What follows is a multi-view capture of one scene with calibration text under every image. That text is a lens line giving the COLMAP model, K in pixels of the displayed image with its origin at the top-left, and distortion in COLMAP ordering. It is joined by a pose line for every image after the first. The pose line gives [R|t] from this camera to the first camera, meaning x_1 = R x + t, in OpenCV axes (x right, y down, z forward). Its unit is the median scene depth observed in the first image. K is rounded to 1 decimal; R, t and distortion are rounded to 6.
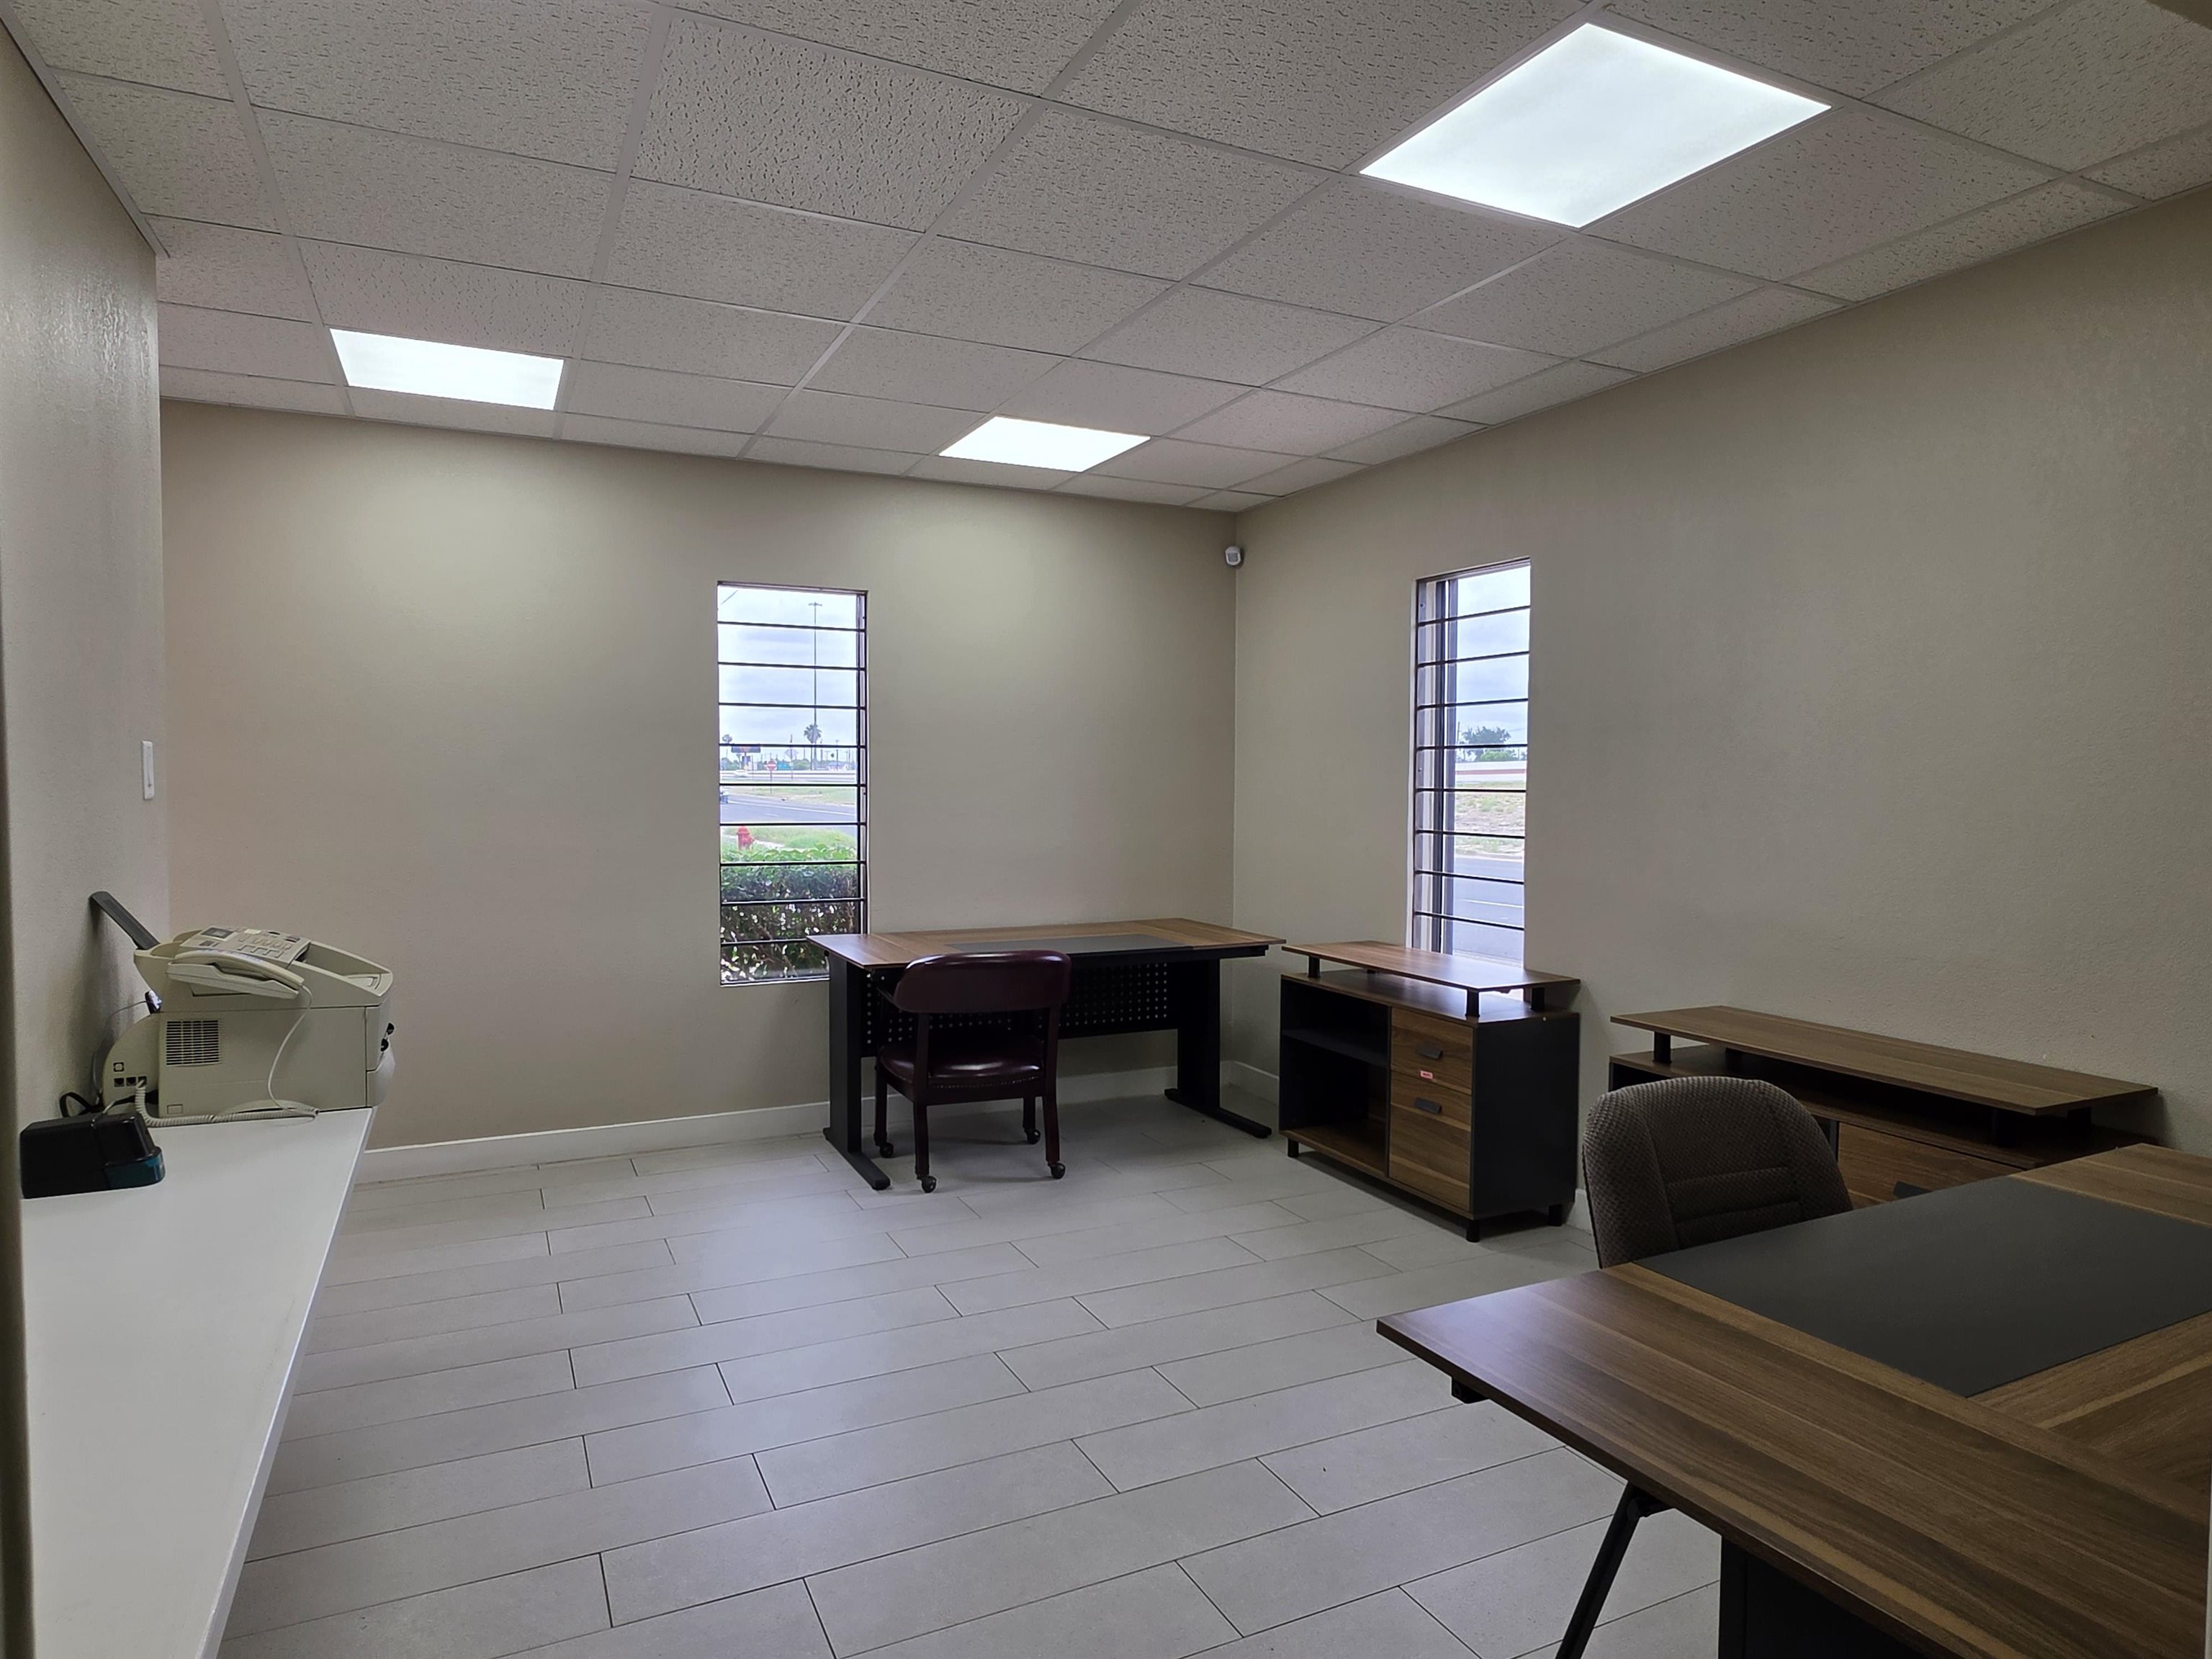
lens RADIAL K [[1301.7, 0, 1109.9], [0, 1301.7, 822.9], [0, 0, 1]] dist [-0.001295, 0.000010]
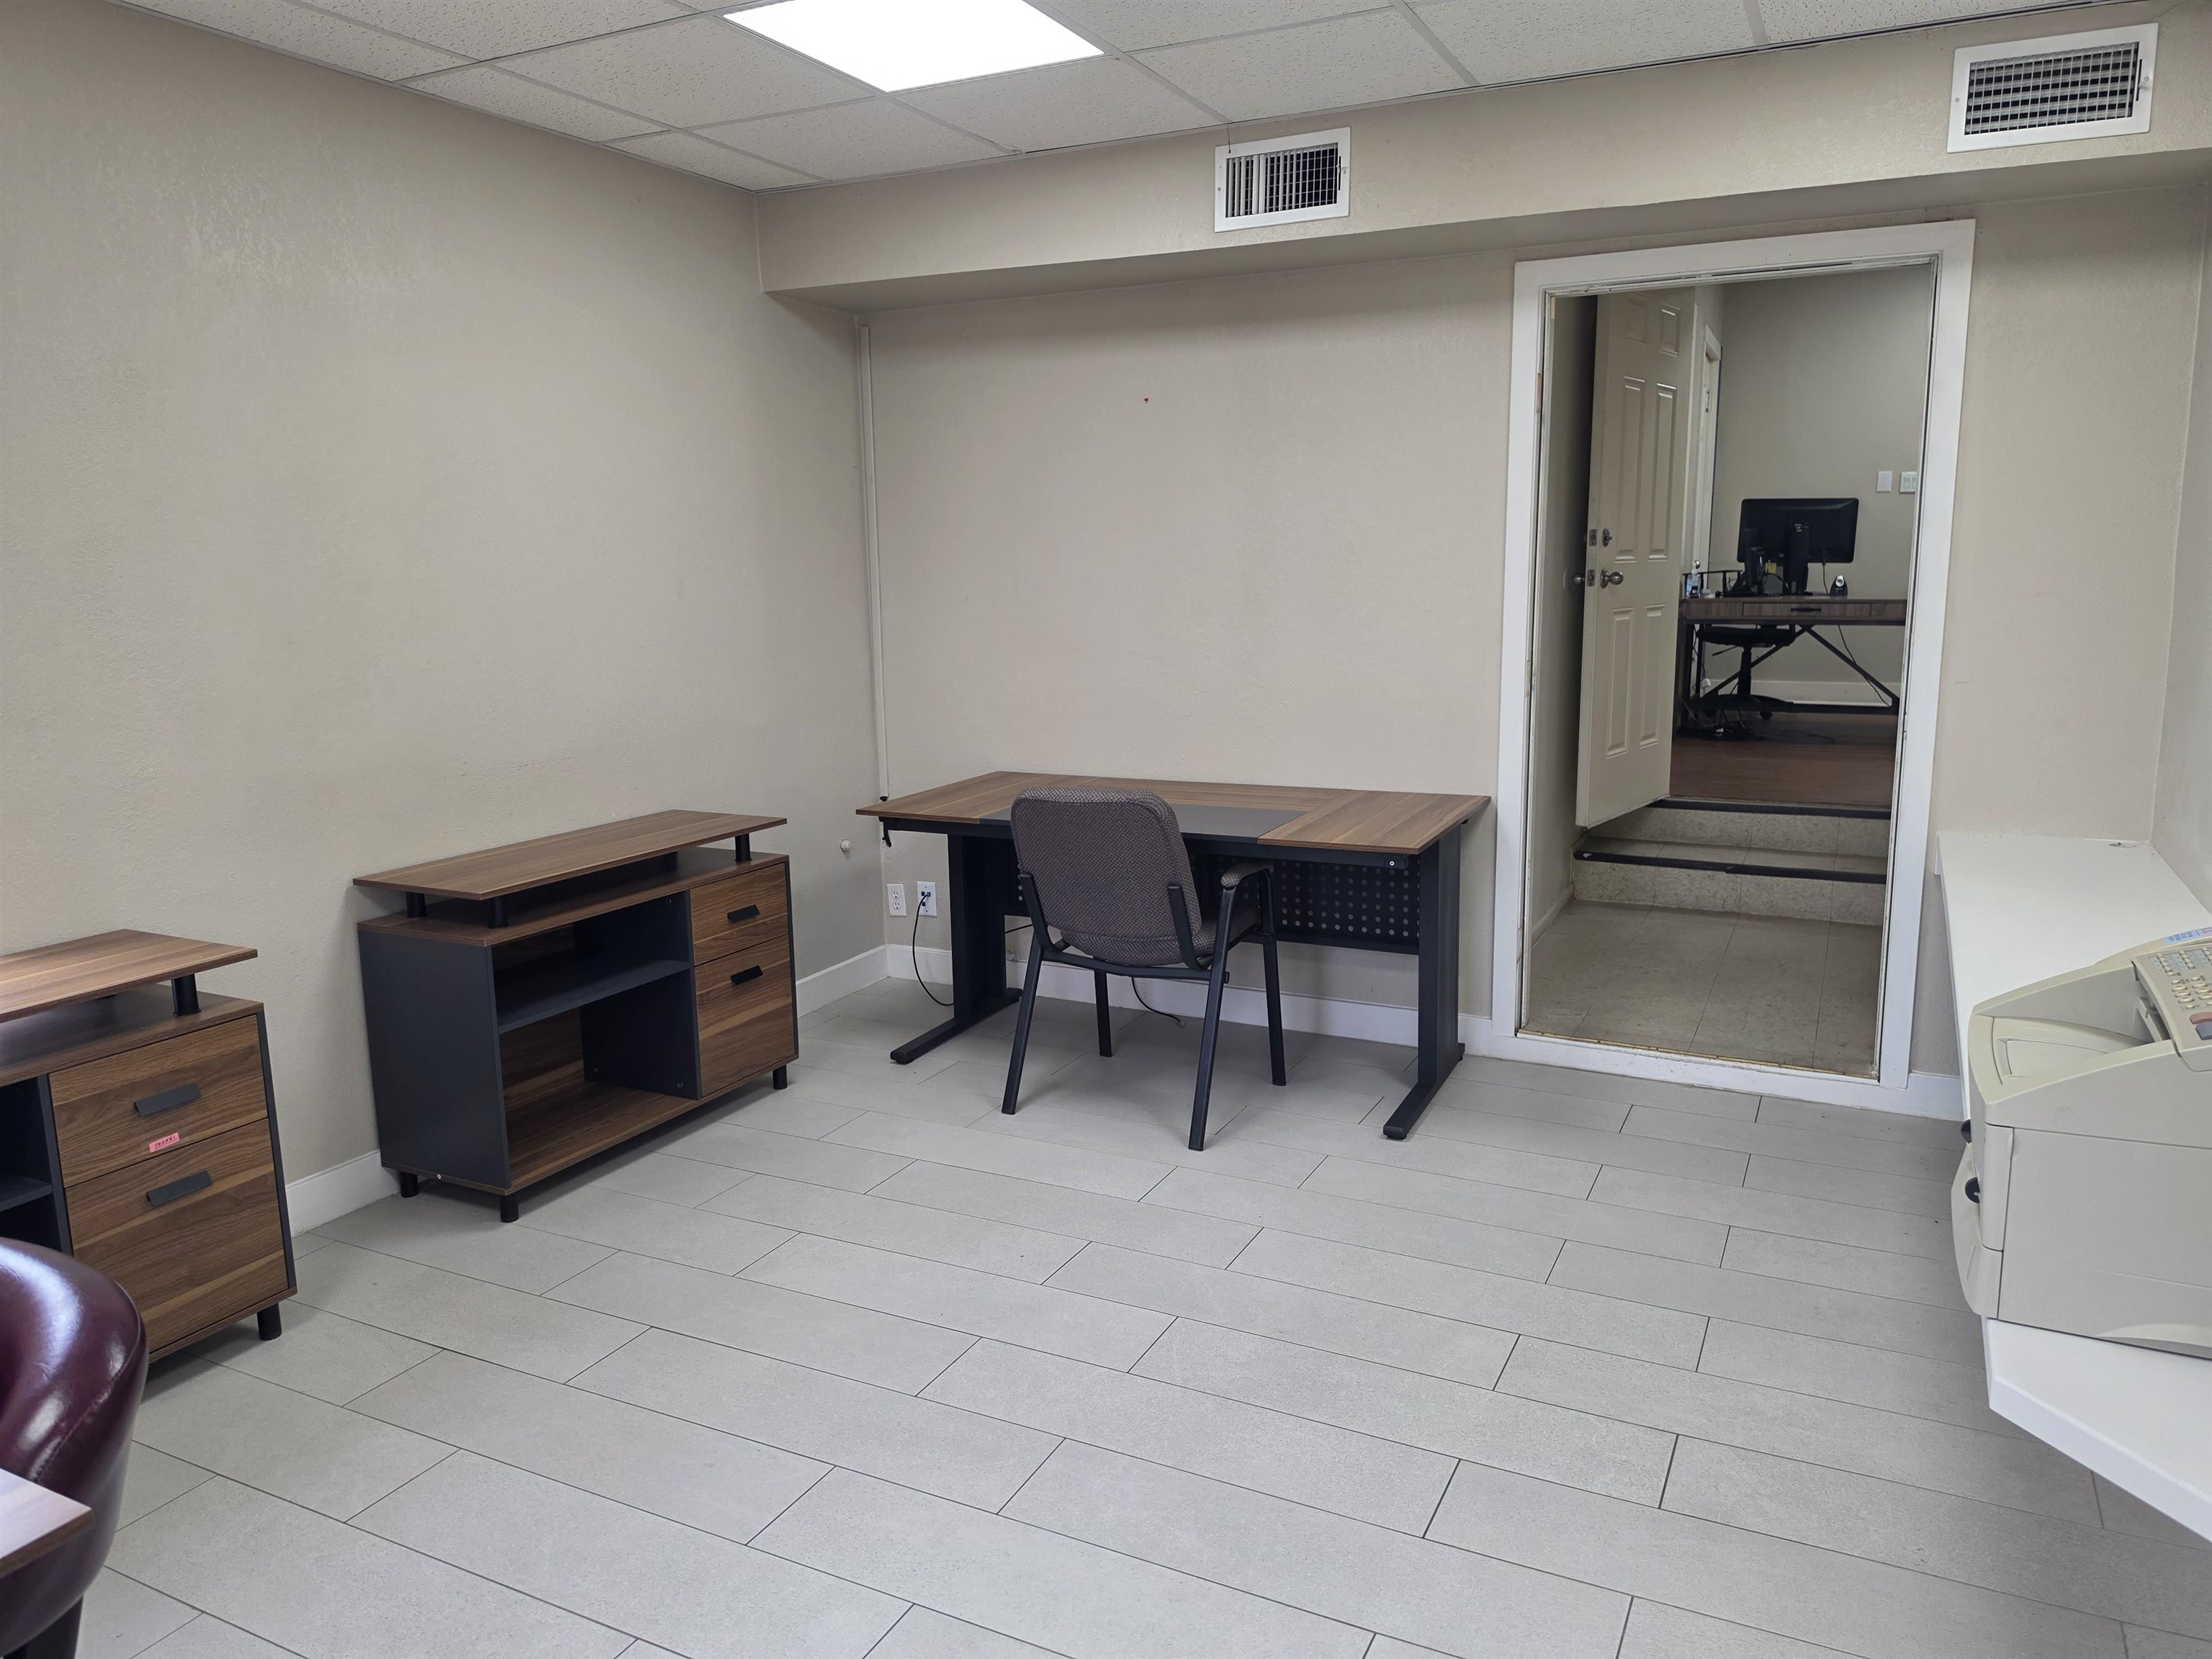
lens RADIAL K [[1568.5, 0, 1110.3], [0, 1568.5, 836.2], [0, 0, 1]] dist [0.013899, 0.001384]
pose [[-0.595630, -0.128359, 0.792937, -0.550044], [0.057059, 0.977895, 0.201160, -0.056673], [-0.801230, 0.165061, -0.575139, 1.053928]]
